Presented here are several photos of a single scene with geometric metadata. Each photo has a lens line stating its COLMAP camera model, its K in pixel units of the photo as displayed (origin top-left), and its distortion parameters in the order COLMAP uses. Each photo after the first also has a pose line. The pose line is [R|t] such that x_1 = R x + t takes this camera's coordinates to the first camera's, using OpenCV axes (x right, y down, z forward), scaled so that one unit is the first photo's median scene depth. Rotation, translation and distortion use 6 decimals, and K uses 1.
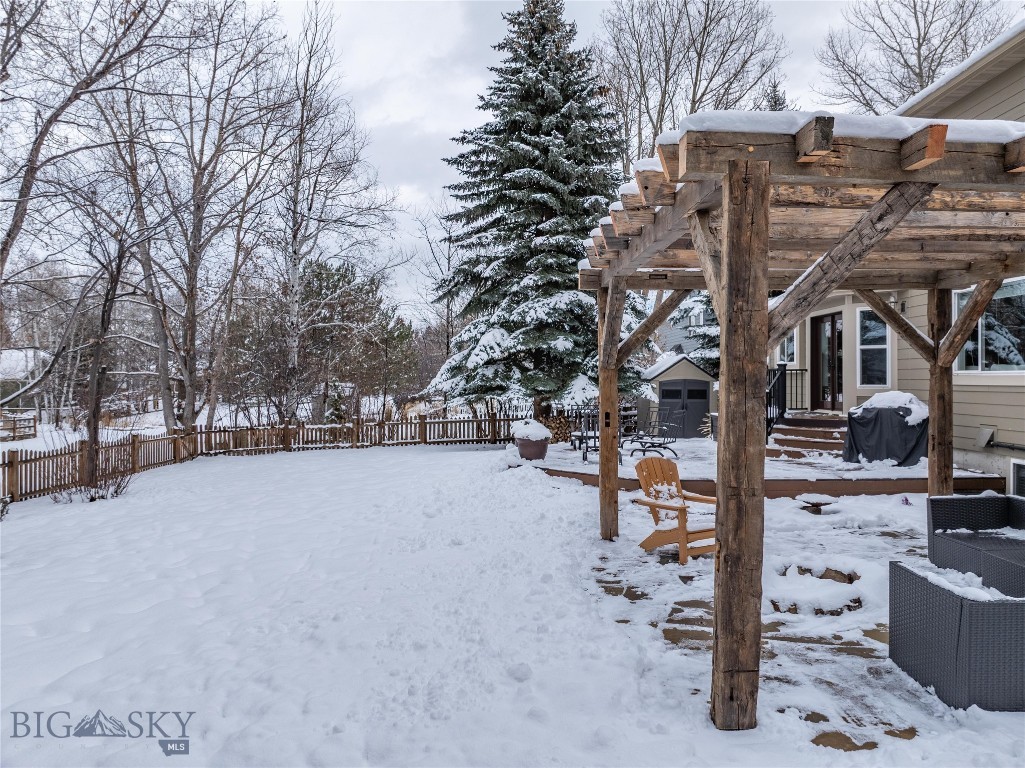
lens RADIAL K [[721.1, 0, 511.0], [0, 721.1, 386.9], [0, 0, 1]] dist [-0.043232, 0.004213]
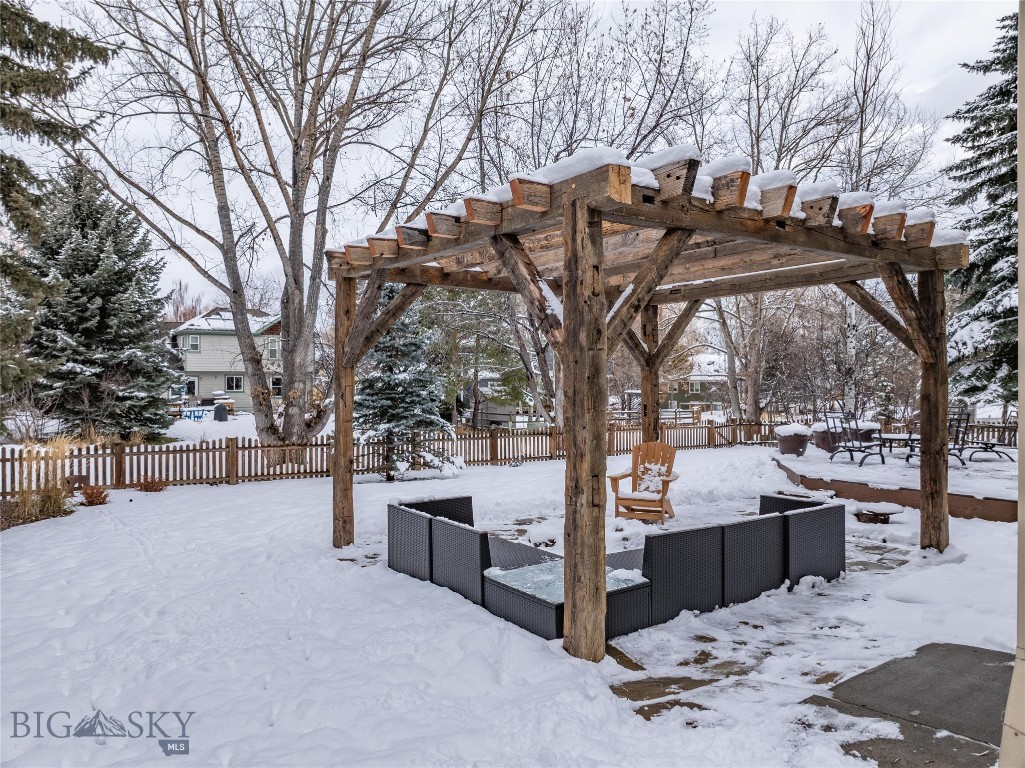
lens RADIAL K [[721.1, 0, 514.0], [0, 721.1, 384.3], [0, 0, 1]] dist [-0.043232, 0.004213]
pose [[0.556217, 0.003304, -0.831031, 0.397295], [-0.006684, 0.999978, -0.000497, 0.000872], [0.831010, 0.005831, 0.556226, 0.044002]]
